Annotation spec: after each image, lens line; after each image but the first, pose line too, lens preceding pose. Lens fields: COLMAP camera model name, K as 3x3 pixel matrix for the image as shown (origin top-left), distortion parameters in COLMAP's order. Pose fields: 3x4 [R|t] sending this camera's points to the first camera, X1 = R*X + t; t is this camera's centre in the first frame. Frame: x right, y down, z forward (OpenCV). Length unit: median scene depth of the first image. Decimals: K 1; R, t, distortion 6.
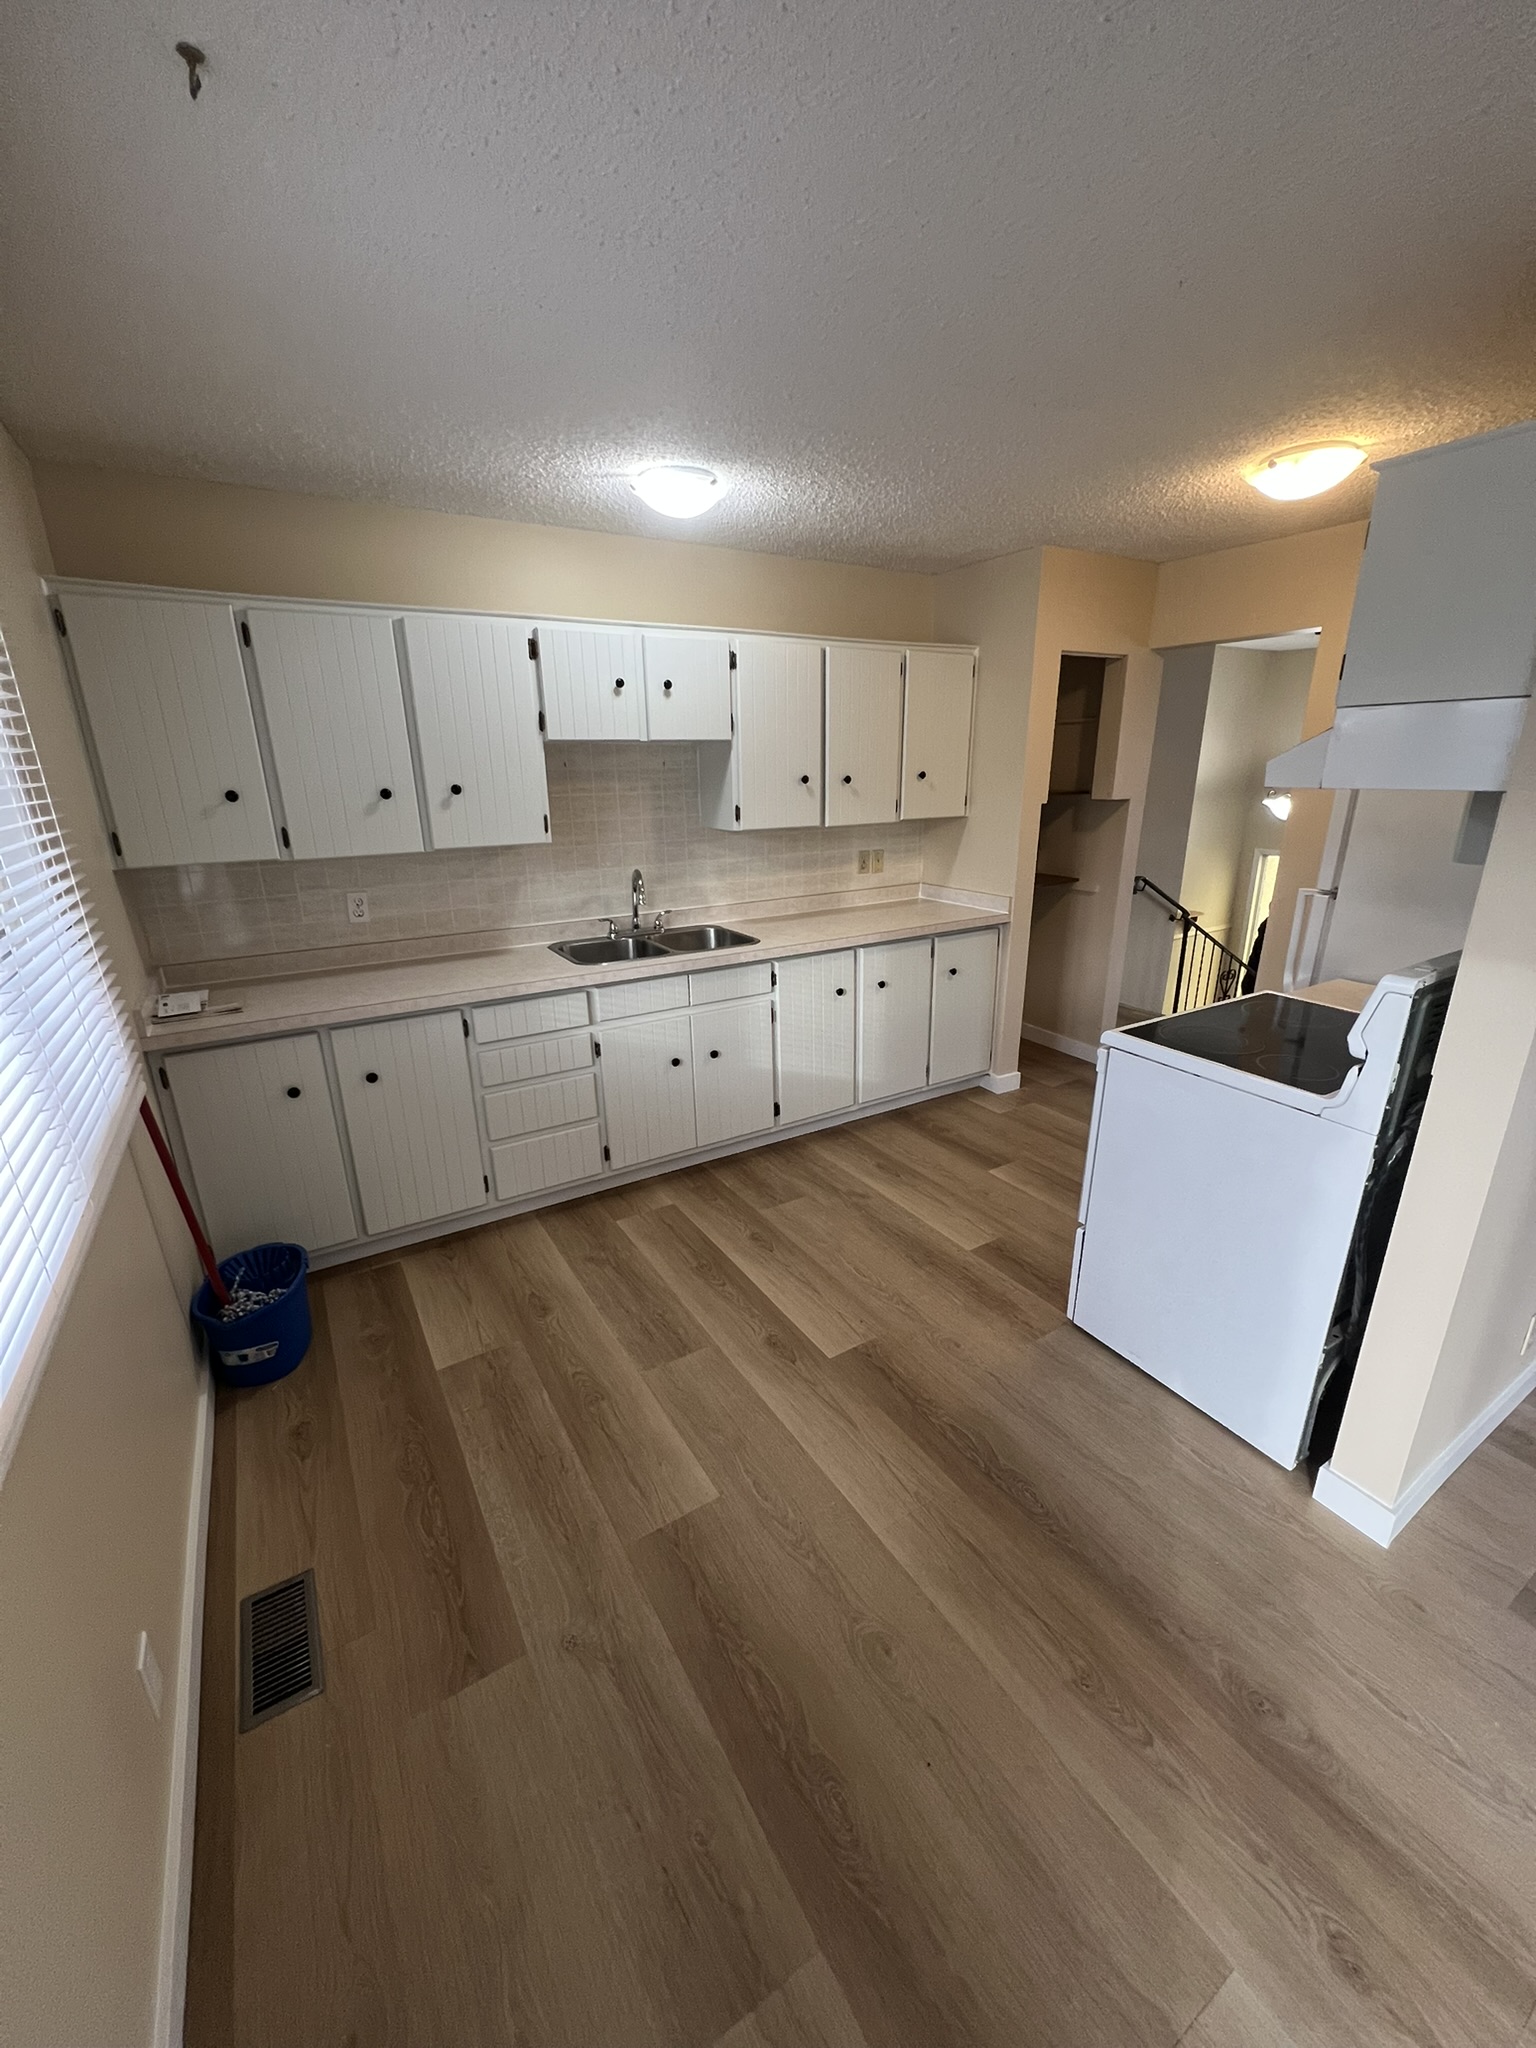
lens RADIAL K [[810.2, 0, 771.3], [0, 810.2, 1034.0], [0, 0, 1]] dist [0.000572, -0.000406]
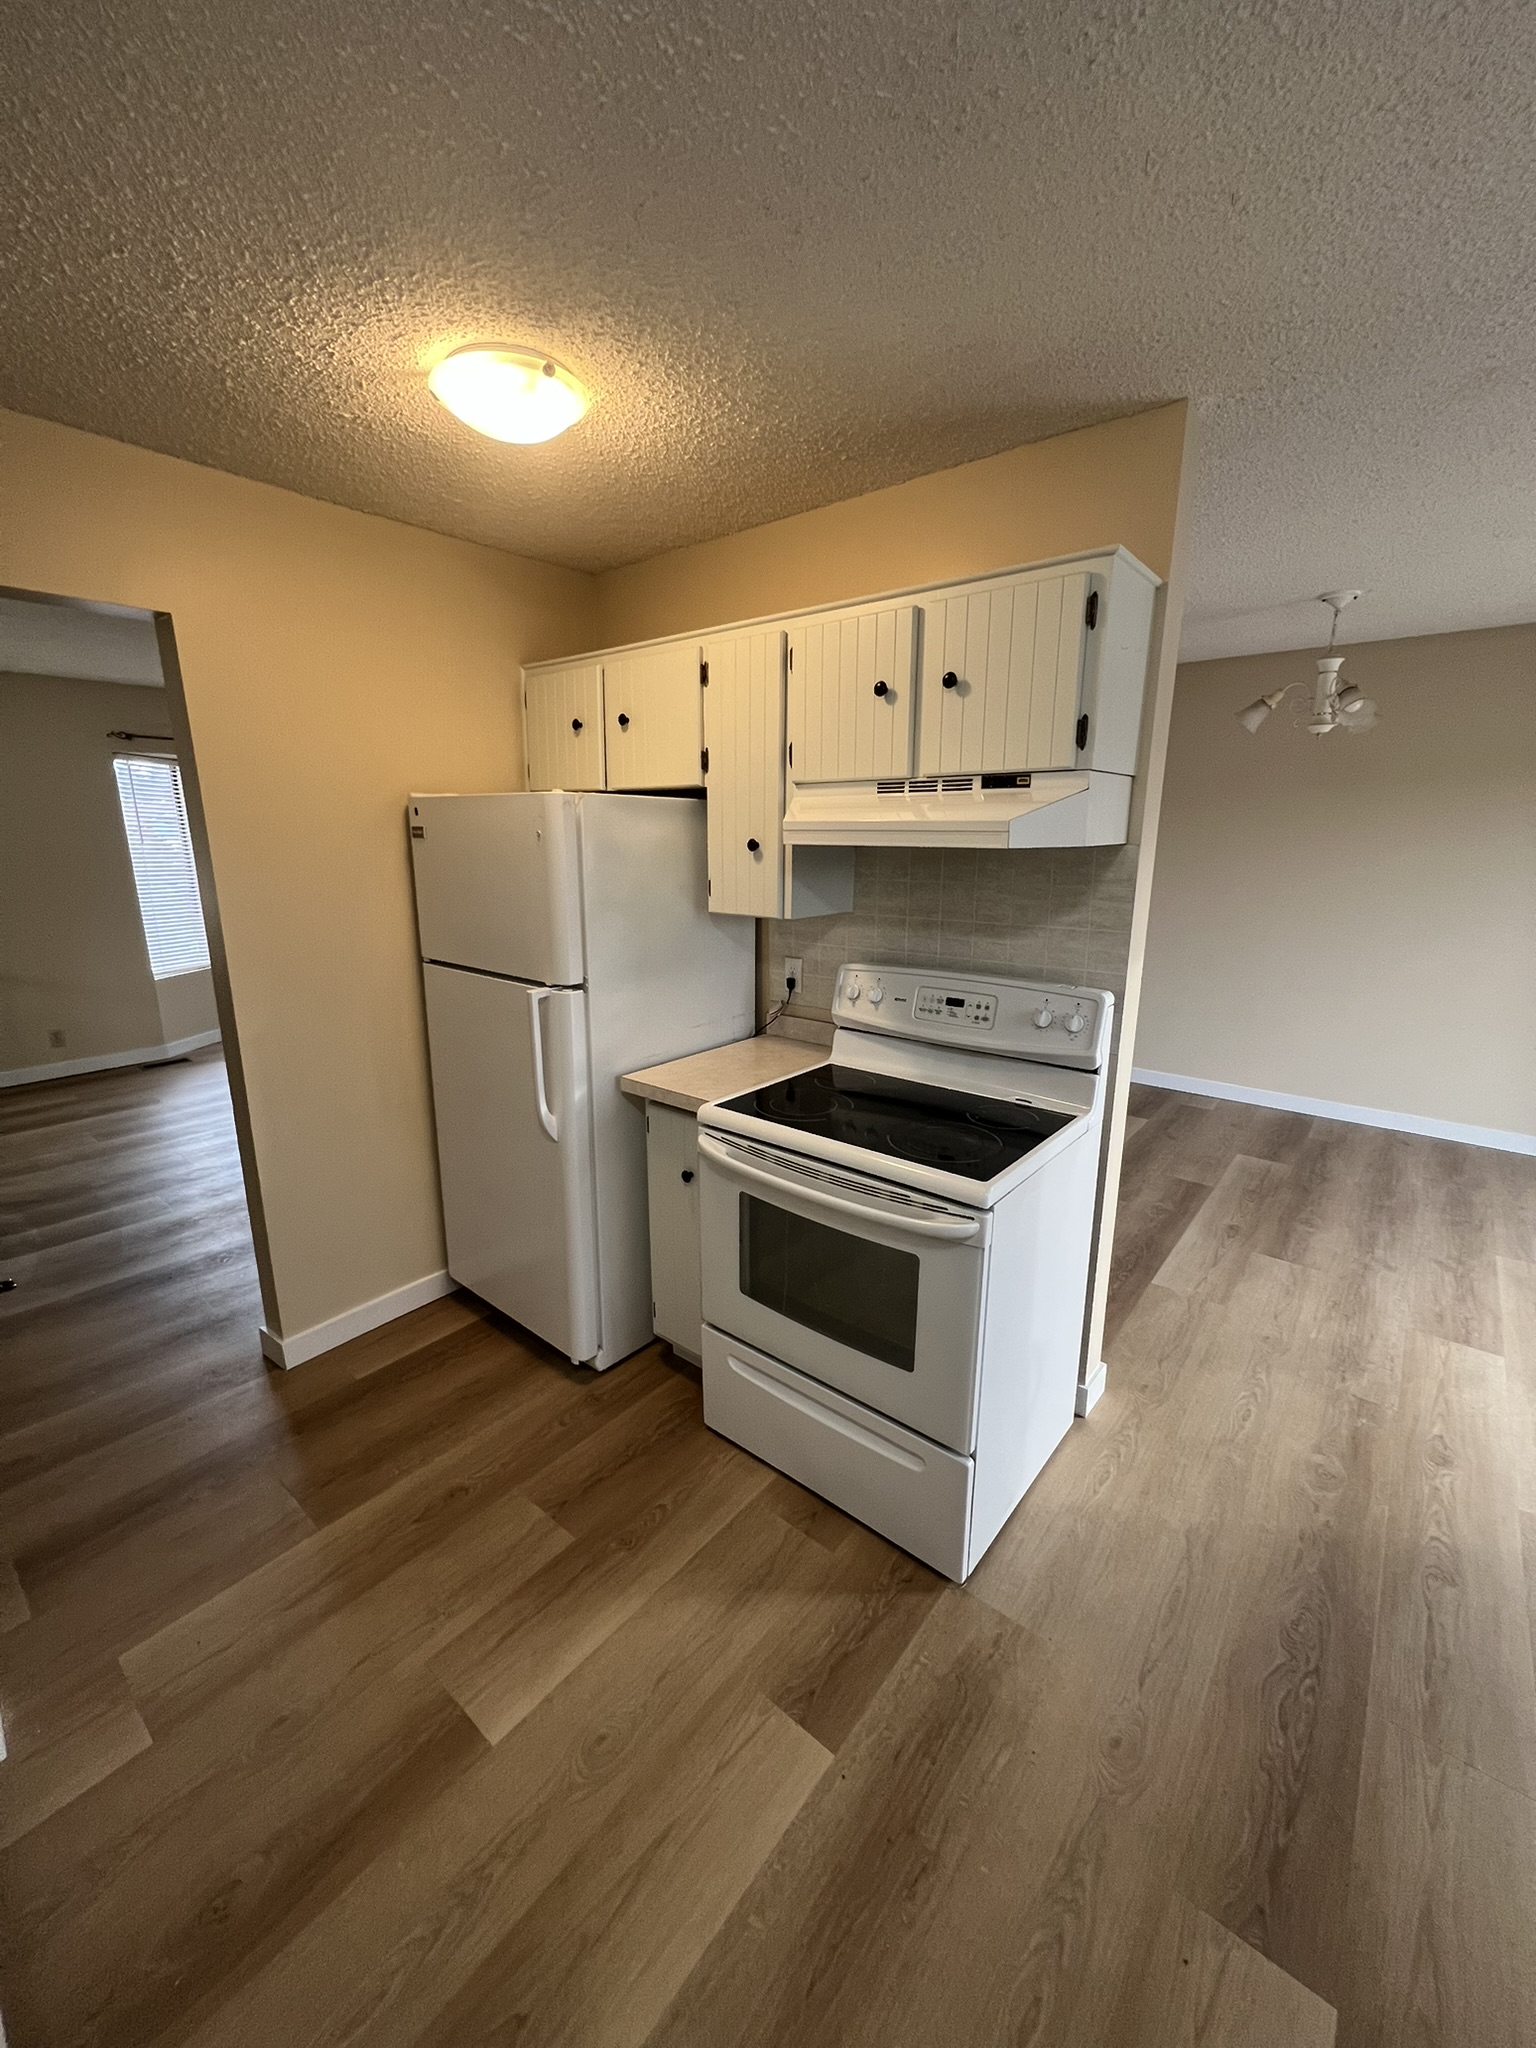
lens RADIAL K [[810.2, 0, 765.7], [0, 810.2, 1028.8], [0, 0, 1]] dist [0.000572, -0.000406]
pose [[-0.324248, -0.214539, 0.921323, -0.118978], [0.296526, 0.901806, 0.314354, -0.332599], [-0.898296, 0.375125, -0.228793, 1.029174]]
